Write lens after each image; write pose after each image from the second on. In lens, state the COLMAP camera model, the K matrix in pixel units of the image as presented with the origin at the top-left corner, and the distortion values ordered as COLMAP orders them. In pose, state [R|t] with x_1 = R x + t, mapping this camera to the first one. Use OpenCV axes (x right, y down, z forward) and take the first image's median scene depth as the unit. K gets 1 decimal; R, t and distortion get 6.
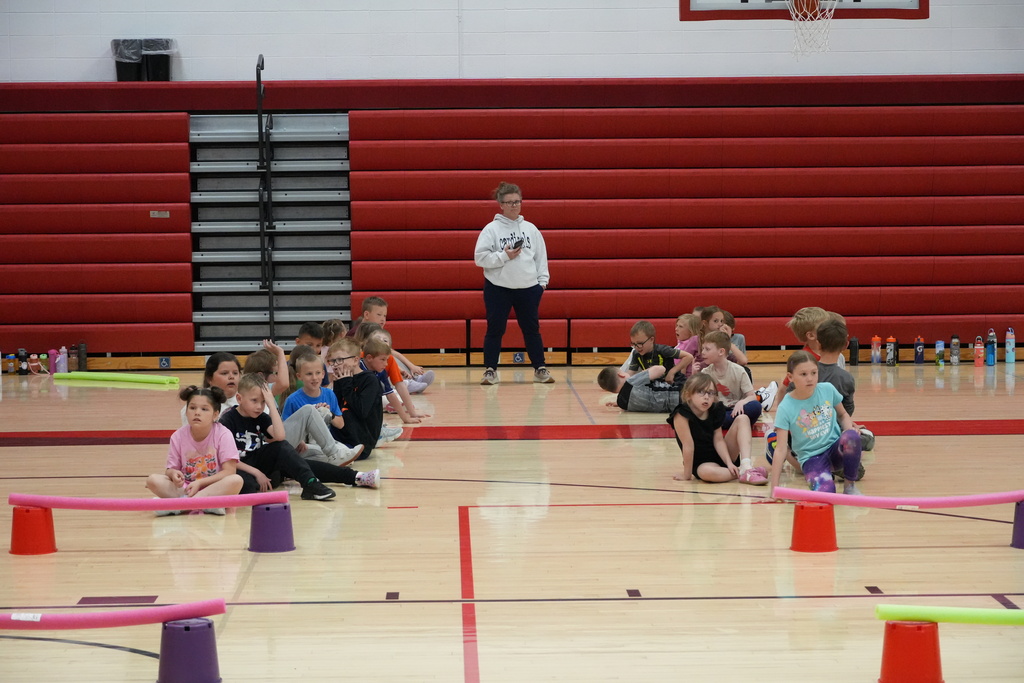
lens RADIAL K [[2387.2, 0, 536.4], [0, 2387.2, 341.3], [0, 0, 1]] dist [-1.585085, 21.825141]
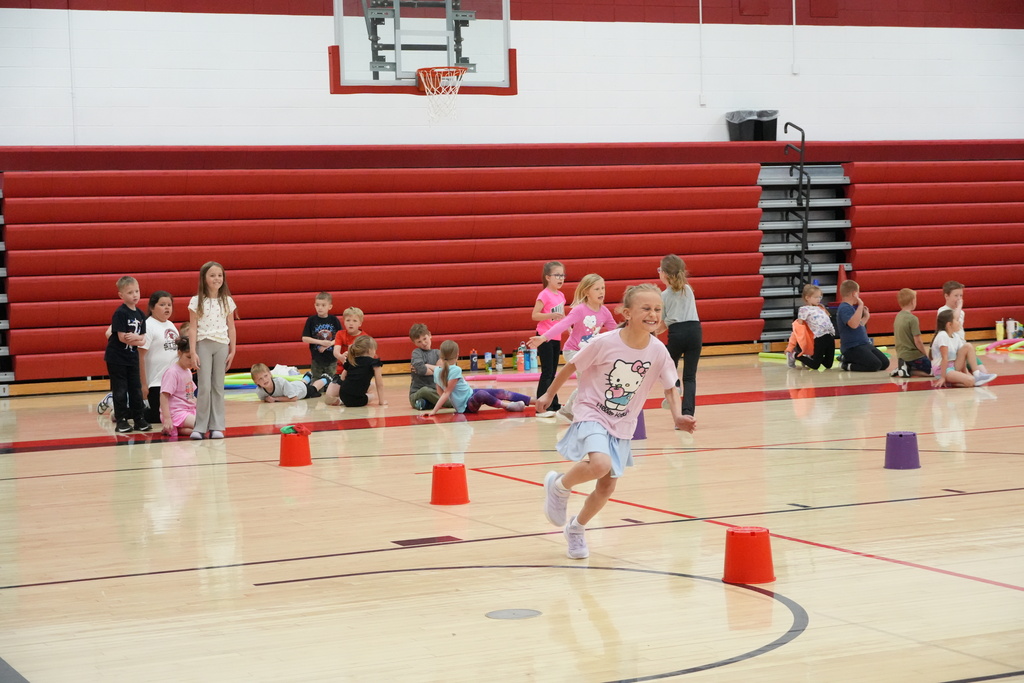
lens RADIAL K [[2054.9, 0, 512.0], [0, 2054.9, 341.5], [0, 0, 1]] dist [0.036506, 0.112849]
pose [[0.915608, -0.037701, 0.400301, -0.258081], [0.044347, 0.998989, -0.007349, 0.002671], [-0.399619, 0.024480, 0.916354, -0.015259]]
